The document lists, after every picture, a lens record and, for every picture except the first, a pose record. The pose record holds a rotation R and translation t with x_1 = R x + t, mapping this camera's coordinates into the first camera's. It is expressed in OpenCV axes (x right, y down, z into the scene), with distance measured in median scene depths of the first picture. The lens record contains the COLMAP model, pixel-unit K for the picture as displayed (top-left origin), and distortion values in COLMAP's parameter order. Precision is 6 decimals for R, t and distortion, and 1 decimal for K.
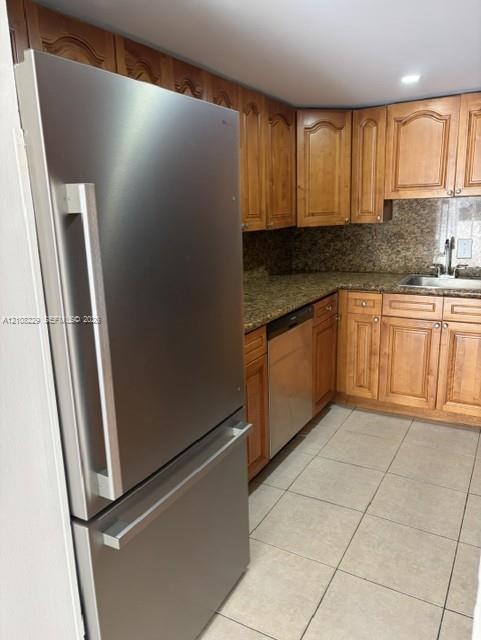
lens RADIAL K [[483.1, 0, 245.7], [0, 483.1, 323.8], [0, 0, 1]] dist [0.052392, -0.064932]
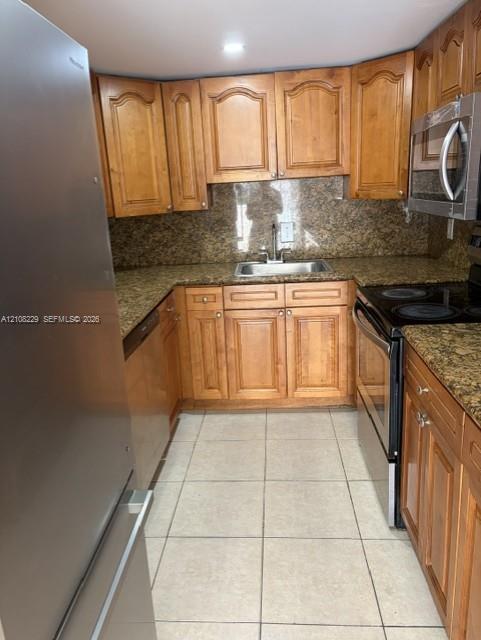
lens RADIAL K [[483.1, 0, 245.7], [0, 483.1, 323.8], [0, 0, 1]] dist [0.052392, -0.064932]
pose [[0.901662, -0.136870, 0.410211, -0.064171], [0.127693, 0.990561, 0.049834, -0.030608], [-0.413160, 0.007448, 0.910628, 0.139527]]
